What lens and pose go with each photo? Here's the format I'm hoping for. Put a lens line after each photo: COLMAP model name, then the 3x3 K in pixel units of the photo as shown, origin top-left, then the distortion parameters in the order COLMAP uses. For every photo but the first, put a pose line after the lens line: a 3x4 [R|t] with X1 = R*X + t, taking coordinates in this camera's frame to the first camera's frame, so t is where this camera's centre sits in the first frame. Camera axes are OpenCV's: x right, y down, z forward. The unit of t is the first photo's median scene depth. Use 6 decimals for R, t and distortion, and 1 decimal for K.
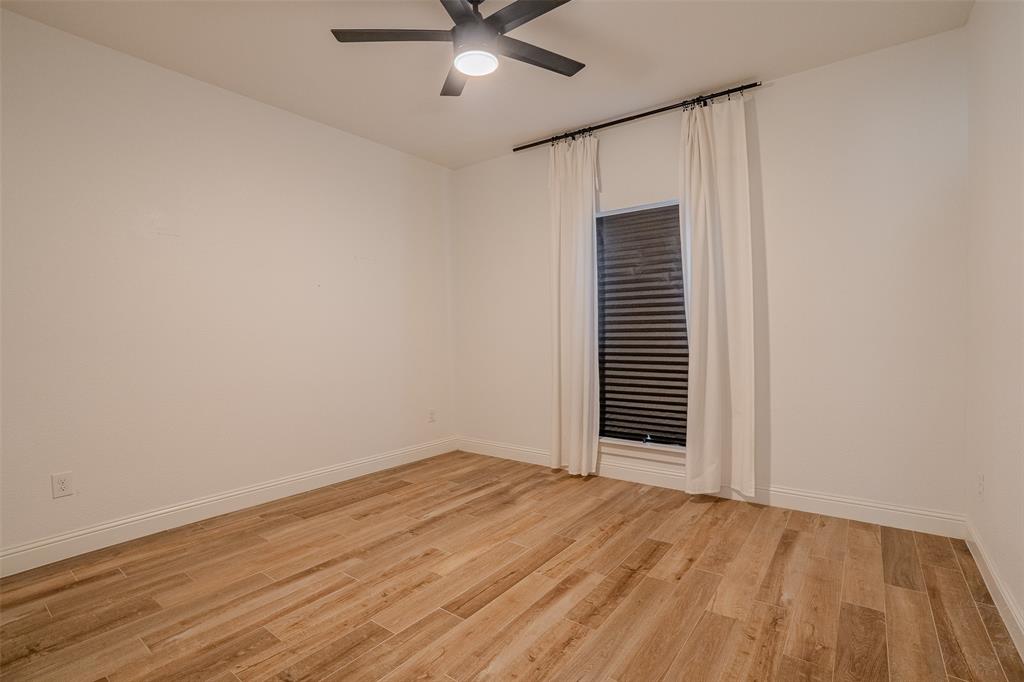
lens RADIAL K [[473.5, 0, 512.8], [0, 473.5, 340.4], [0, 0, 1]] dist [-0.000024, 0.000142]
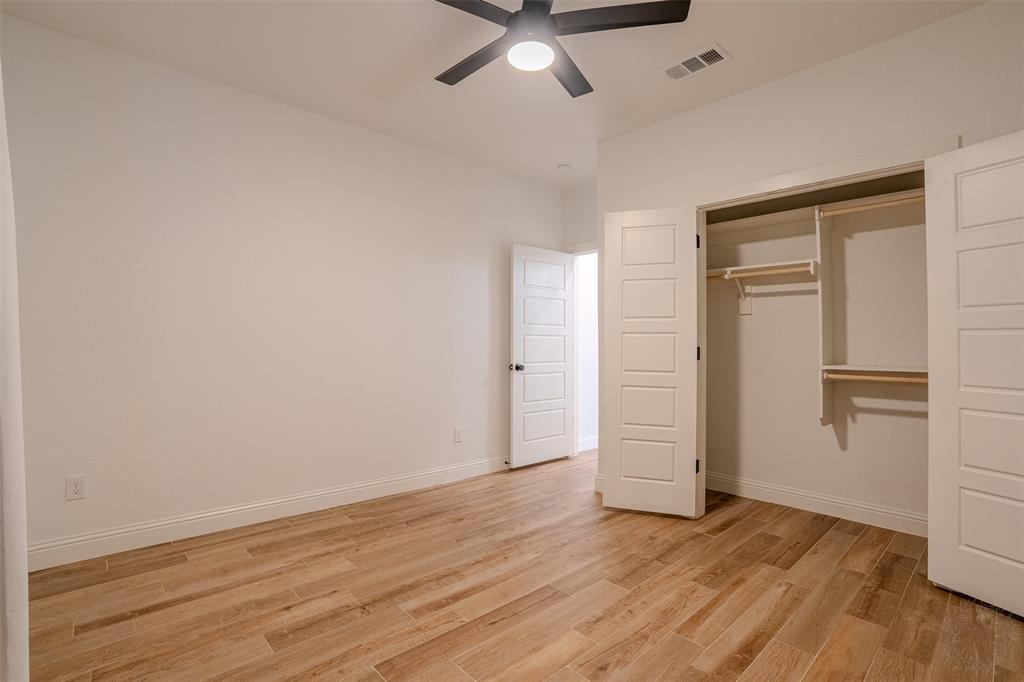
lens RADIAL K [[473.5, 0, 512.9], [0, 473.5, 338.4], [0, 0, 1]] dist [-0.000024, 0.000142]
pose [[-0.982446, 0.009049, 0.186328, -0.222279], [0.009937, 0.999943, 0.003832, -0.032483], [-0.186283, 0.005616, -0.982480, 2.026045]]
